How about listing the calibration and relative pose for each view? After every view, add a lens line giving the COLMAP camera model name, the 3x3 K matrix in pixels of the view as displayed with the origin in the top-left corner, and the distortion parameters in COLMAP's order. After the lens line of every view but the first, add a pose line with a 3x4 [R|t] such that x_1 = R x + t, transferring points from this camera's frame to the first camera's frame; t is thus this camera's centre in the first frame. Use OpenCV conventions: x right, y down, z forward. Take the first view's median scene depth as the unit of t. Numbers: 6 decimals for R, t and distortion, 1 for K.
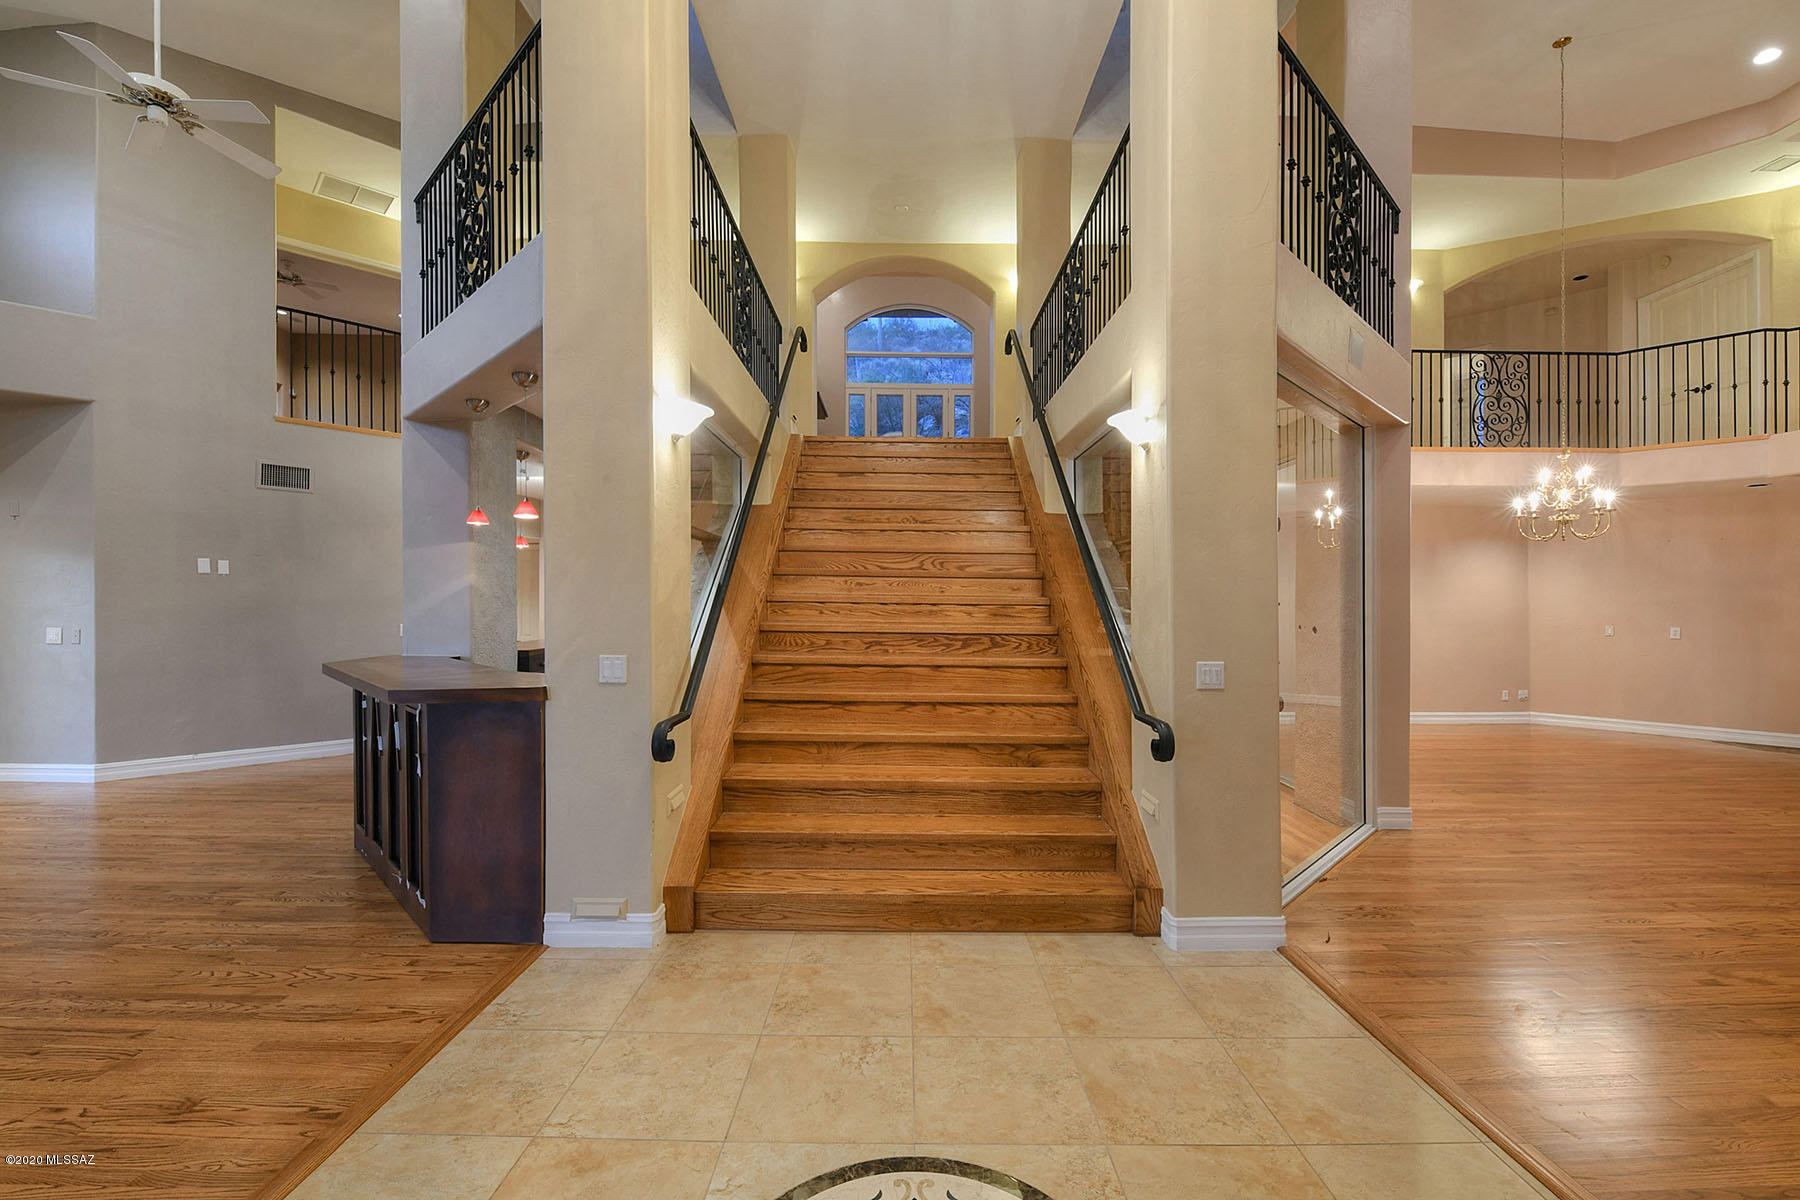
lens RADIAL K [[741.4, 0, 897.1], [0, 741.4, 547.8], [0, 0, 1]] dist [-0.014627, -0.000013]
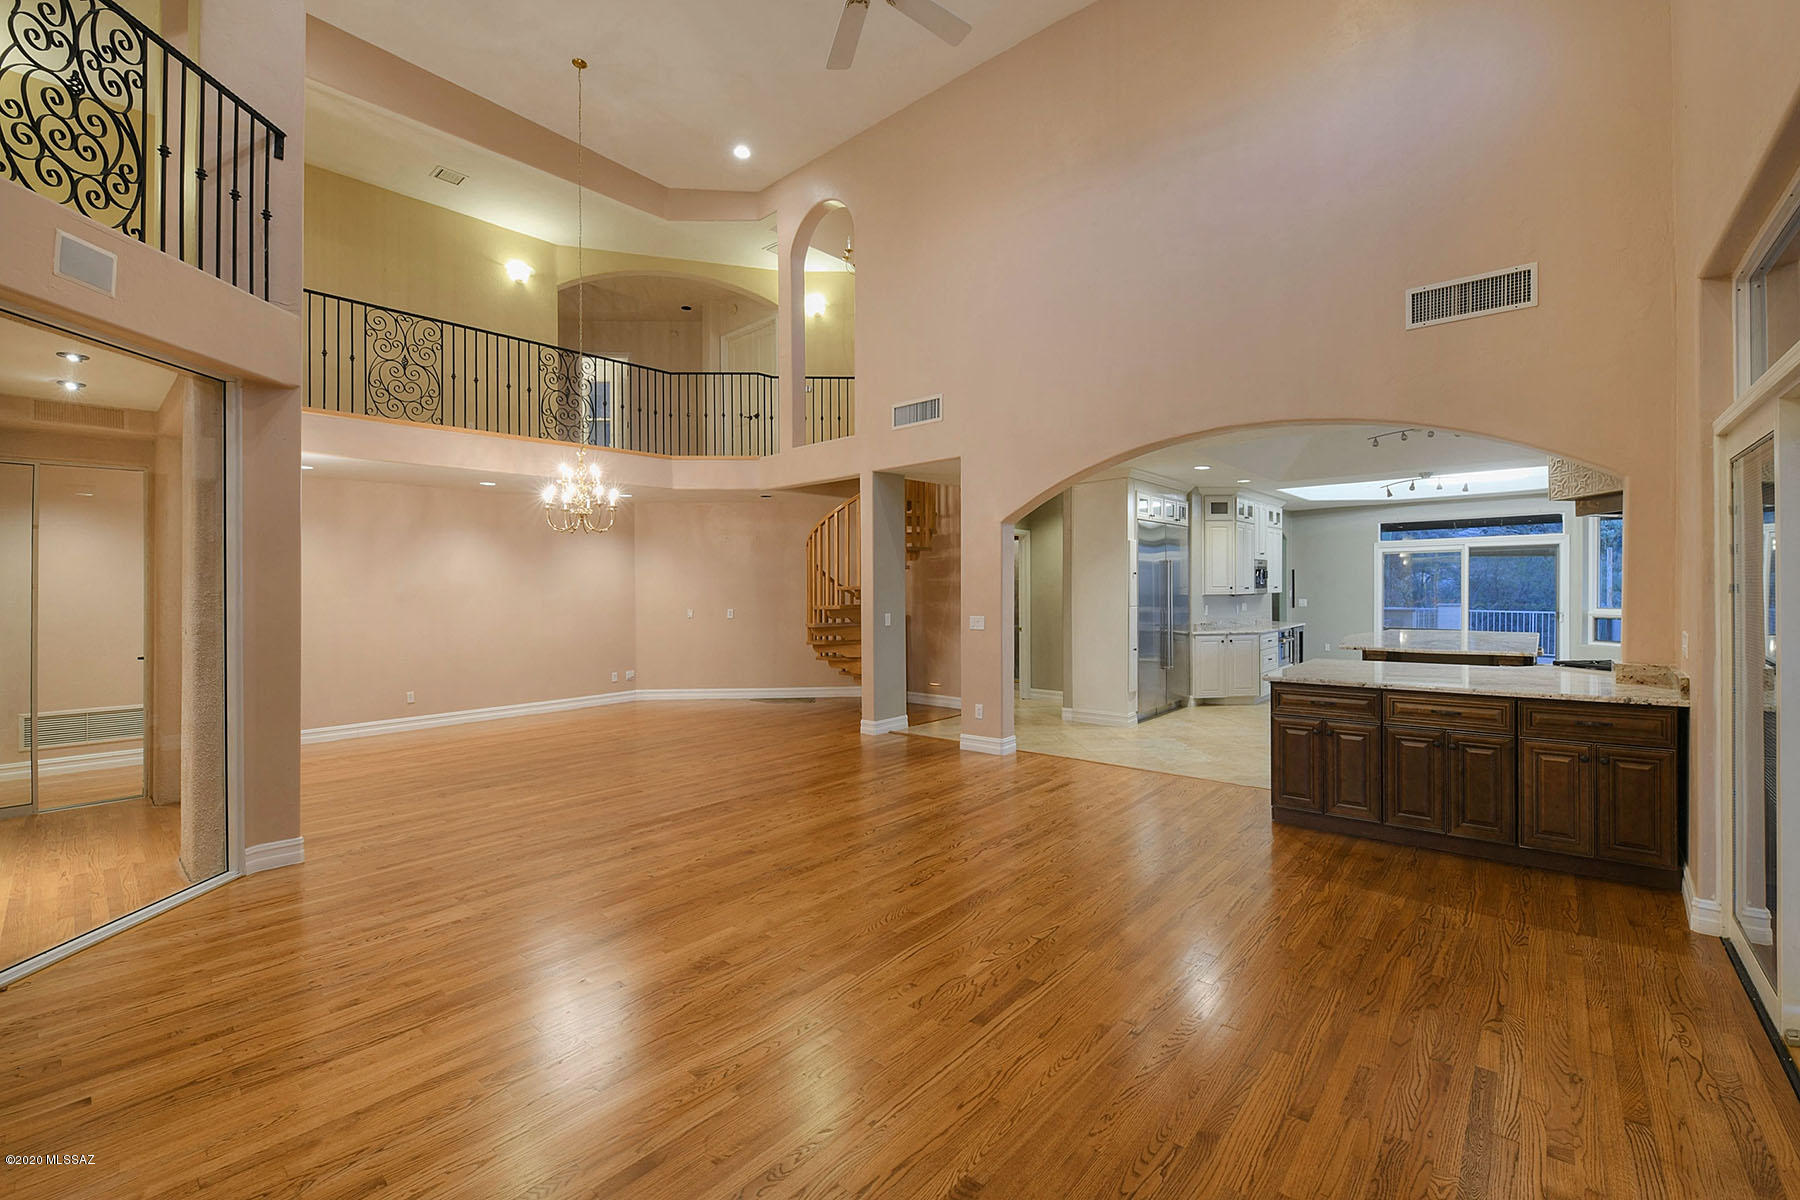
lens RADIAL K [[749.7, 0, 873.2], [0, 749.7, 566.8], [0, 0, 1]] dist [-0.015310, -0.000092]
pose [[0.666893, 0.003564, 0.745145, 0.358383], [-0.026469, 0.999471, 0.018909, 0.007959], [-0.744684, -0.032334, 0.666634, -0.031287]]
